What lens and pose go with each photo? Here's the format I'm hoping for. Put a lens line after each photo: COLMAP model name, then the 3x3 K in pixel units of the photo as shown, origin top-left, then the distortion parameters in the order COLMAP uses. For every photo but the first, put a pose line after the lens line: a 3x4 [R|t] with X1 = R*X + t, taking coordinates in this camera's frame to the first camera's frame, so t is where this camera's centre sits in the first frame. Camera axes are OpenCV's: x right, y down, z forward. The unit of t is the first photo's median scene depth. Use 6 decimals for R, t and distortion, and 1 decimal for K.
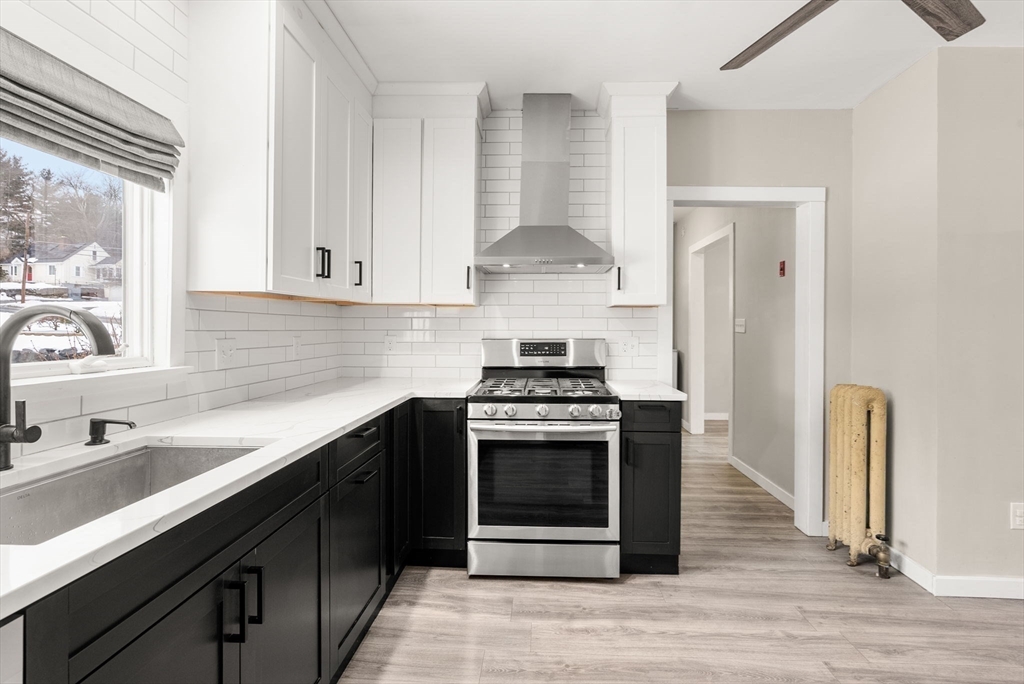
lens RADIAL K [[490.7, 0, 509.8], [0, 490.7, 330.4], [0, 0, 1]] dist [-0.001108, 0.000192]
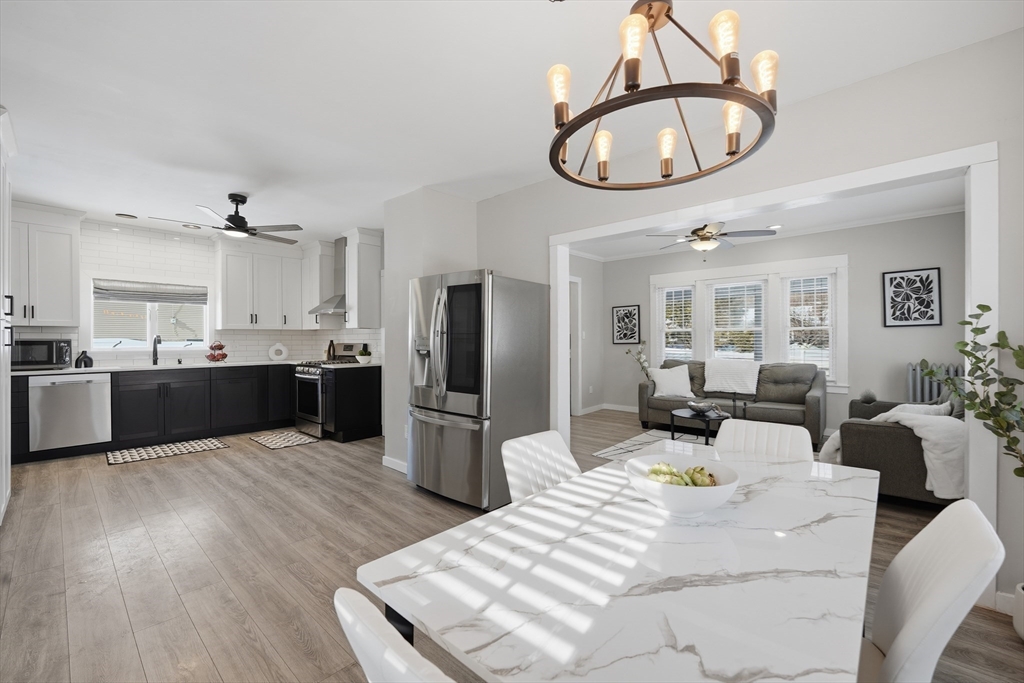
lens RADIAL K [[429.0, 0, 512.0], [0, 429.0, 341.5], [0, 0, 1]] dist [-0.003733, -0.000399]
pose [[0.766476, -0.000818, -0.642272, 2.409178], [0.000971, 1.000000, -0.000114, 0.010976], [0.642272, -0.000536, 0.766477, -0.054660]]
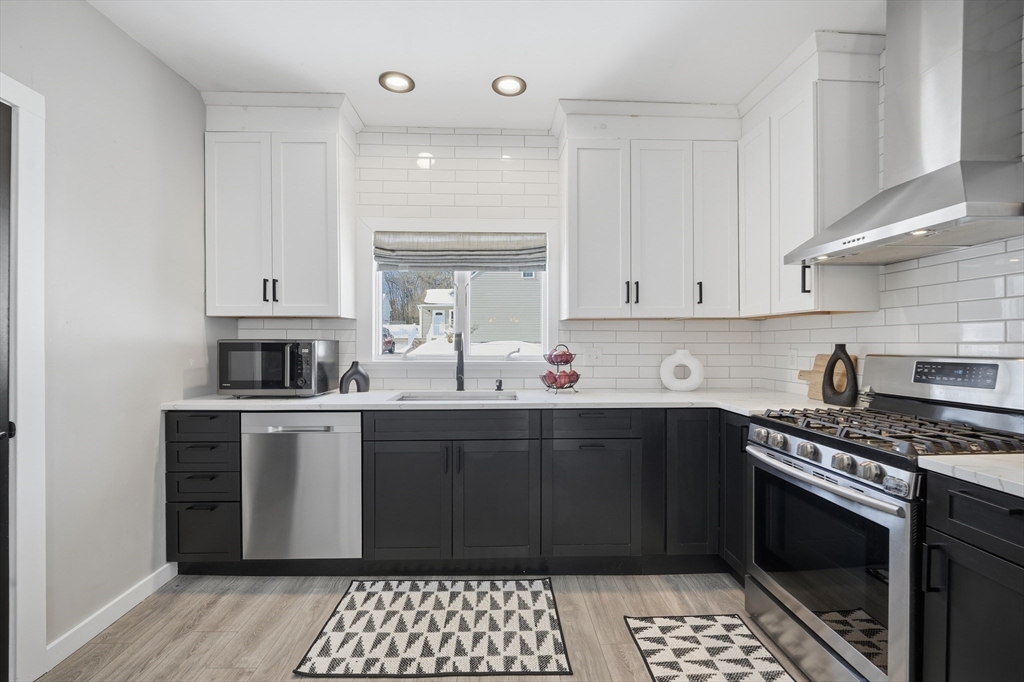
lens RADIAL K [[424.4, 0, 515.8], [0, 424.4, 343.6], [0, 0, 1]] dist [-0.008981, -0.000239]
pose [[0.094145, -0.000790, -0.995558, 0.667754], [-0.005729, 0.999983, -0.001336, 0.005808], [0.995542, 0.005829, 0.094138, 0.508699]]
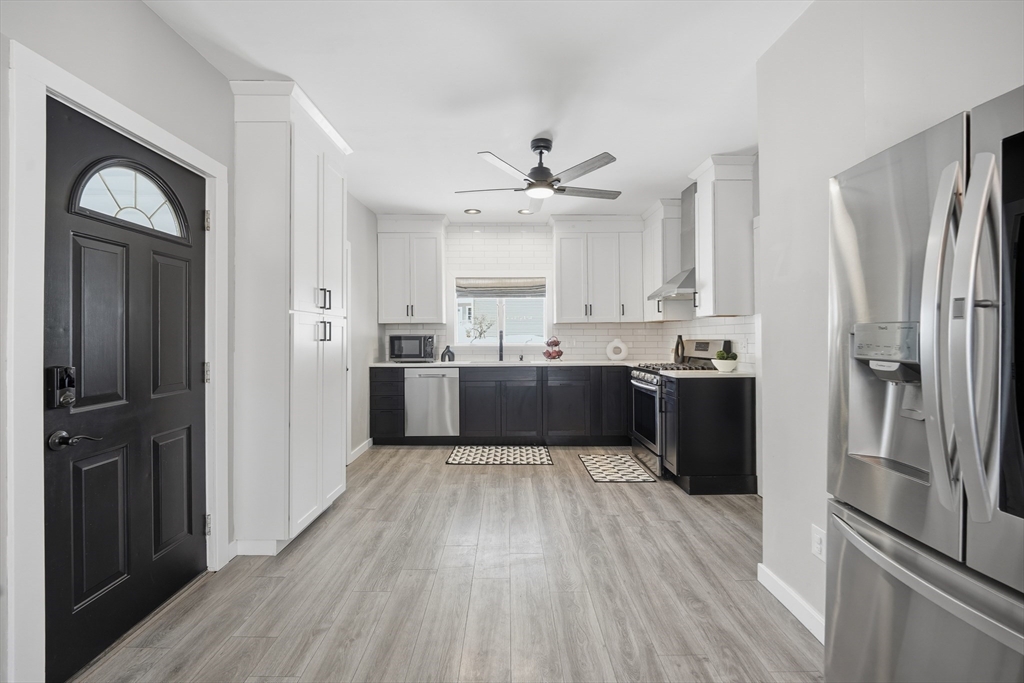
lens RADIAL K [[426.5, 0, 512.7], [0, 426.5, 332.9], [0, 0, 1]] dist [-0.001794, -0.000104]
pose [[0.058327, -0.011295, -0.998234, 1.718605], [-0.000373, 0.999936, -0.011336, 0.012811], [0.998297, 0.001034, 0.058319, 0.399239]]
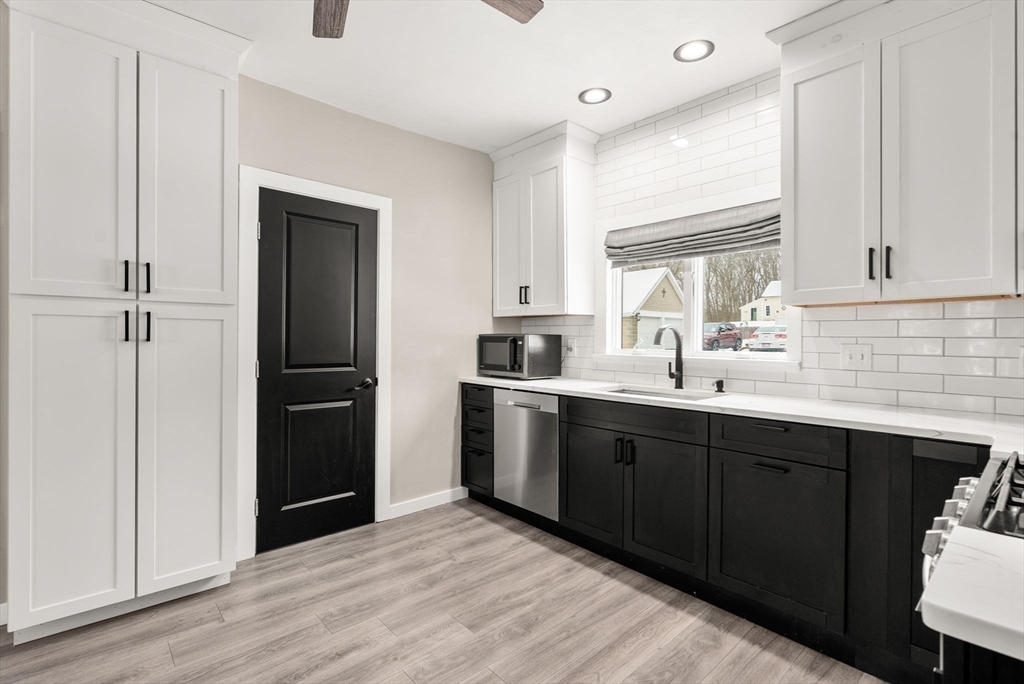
lens RADIAL K [[485.7, 0, 505.5], [0, 485.7, 339.5], [0, 0, 1]] dist [-0.000638, 0.000222]
pose [[-0.710705, -0.003879, -0.703479, 0.678998], [-0.010650, 0.999930, 0.005246, 0.007561], [0.703409, 0.011220, -0.710696, 1.028957]]
